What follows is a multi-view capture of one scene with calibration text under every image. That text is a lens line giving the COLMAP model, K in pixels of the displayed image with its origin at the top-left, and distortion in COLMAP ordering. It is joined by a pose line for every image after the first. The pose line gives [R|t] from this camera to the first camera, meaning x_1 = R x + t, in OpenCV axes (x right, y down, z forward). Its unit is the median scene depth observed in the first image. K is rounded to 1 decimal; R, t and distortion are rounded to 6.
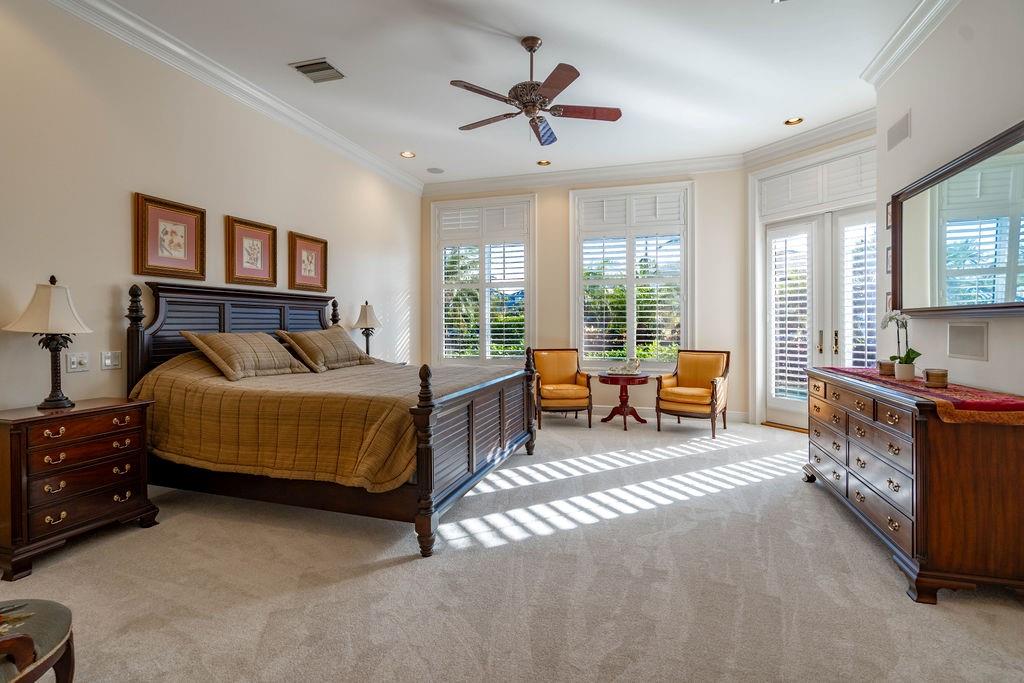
lens RADIAL K [[472.0, 0, 513.2], [0, 472.0, 338.8], [0, 0, 1]] dist [0.001248, 0.000425]
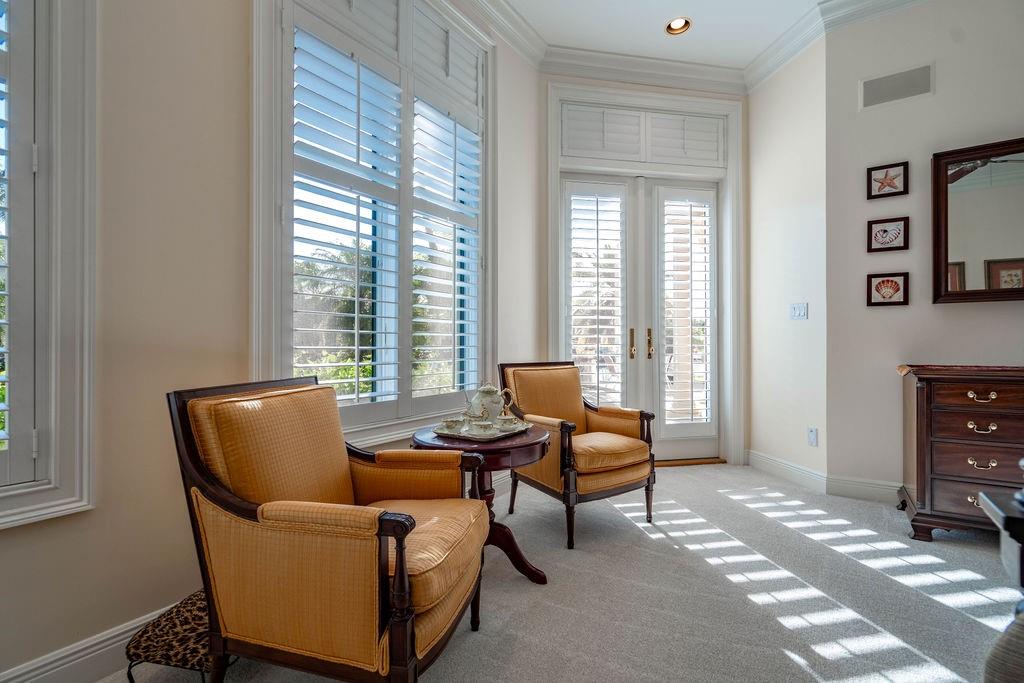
lens RADIAL K [[472.0, 0, 513.2], [0, 472.0, 338.8], [0, 0, 1]] dist [0.001248, 0.000425]
pose [[0.276849, 0.009685, 0.960865, -0.139455], [0.035484, 0.999164, -0.020295, 0.007354], [-0.960258, 0.039714, 0.276274, 0.983409]]
